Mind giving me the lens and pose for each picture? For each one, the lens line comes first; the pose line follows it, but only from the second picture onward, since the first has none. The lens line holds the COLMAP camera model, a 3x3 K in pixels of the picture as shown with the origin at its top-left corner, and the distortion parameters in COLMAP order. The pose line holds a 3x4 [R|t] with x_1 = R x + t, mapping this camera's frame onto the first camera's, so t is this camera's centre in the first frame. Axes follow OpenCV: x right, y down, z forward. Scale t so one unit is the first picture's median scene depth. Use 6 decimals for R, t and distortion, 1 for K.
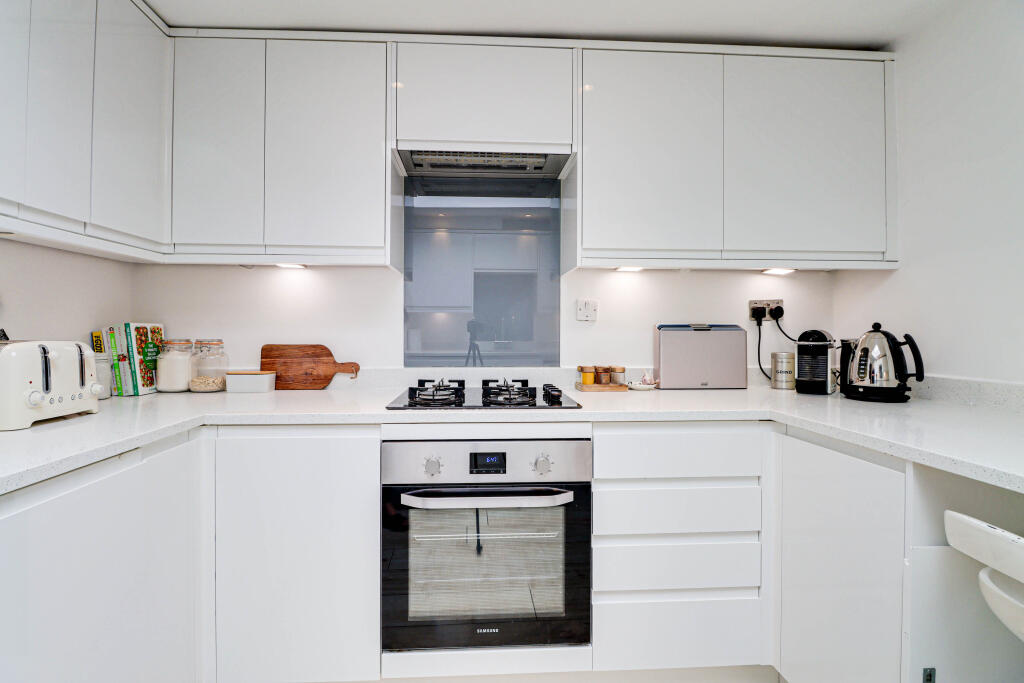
lens RADIAL K [[484.6, 0, 508.9], [0, 484.6, 335.4], [0, 0, 1]] dist [-0.008624, -0.000277]
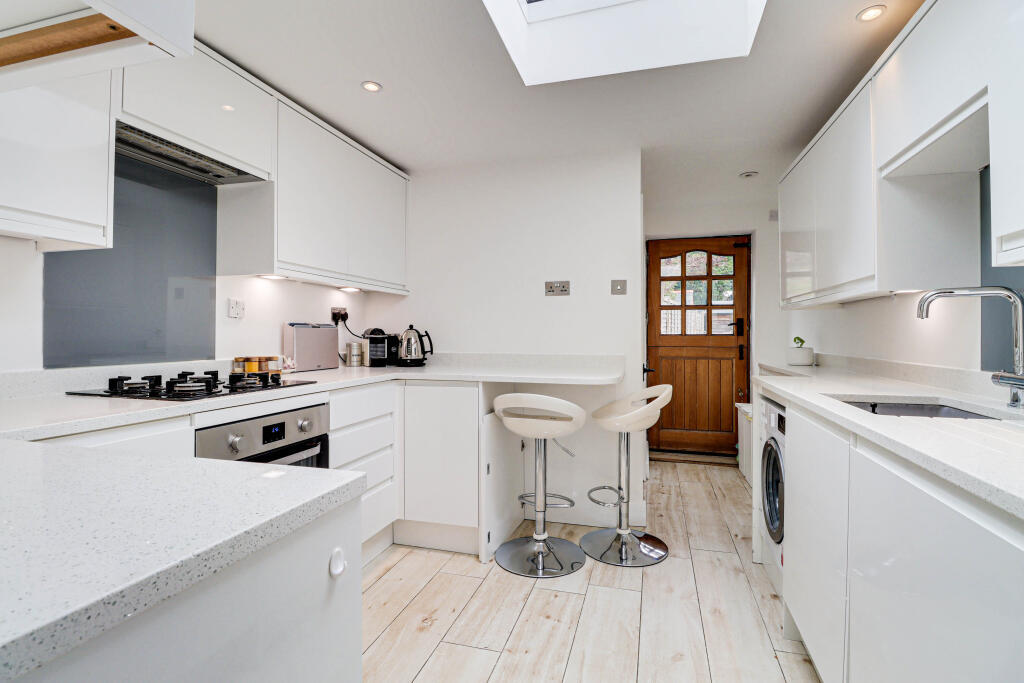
lens RADIAL K [[484.6, 0, 509.7], [0, 484.6, 337.8], [0, 0, 1]] dist [-0.008624, -0.000277]
pose [[0.332981, -0.005394, 0.942918, -0.784022], [0.001331, 0.999985, 0.005251, 0.013362], [-0.942933, -0.000493, 0.332983, 0.021551]]
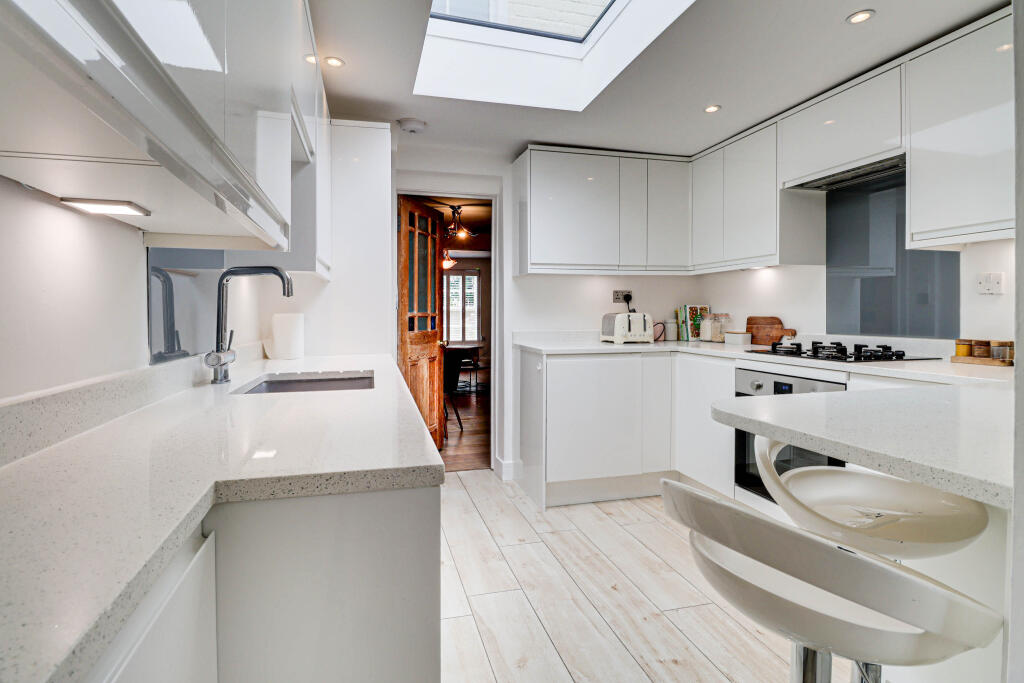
lens RADIAL K [[484.6, 0, 492.8], [0, 484.6, 316.6], [0, 0, 1]] dist [-0.008624, -0.000277]
pose [[0.200825, 0.005709, -0.979611, 1.034938], [-0.000603, 0.999984, 0.005704, 0.011903], [0.979627, -0.000555, 0.200825, -0.198808]]
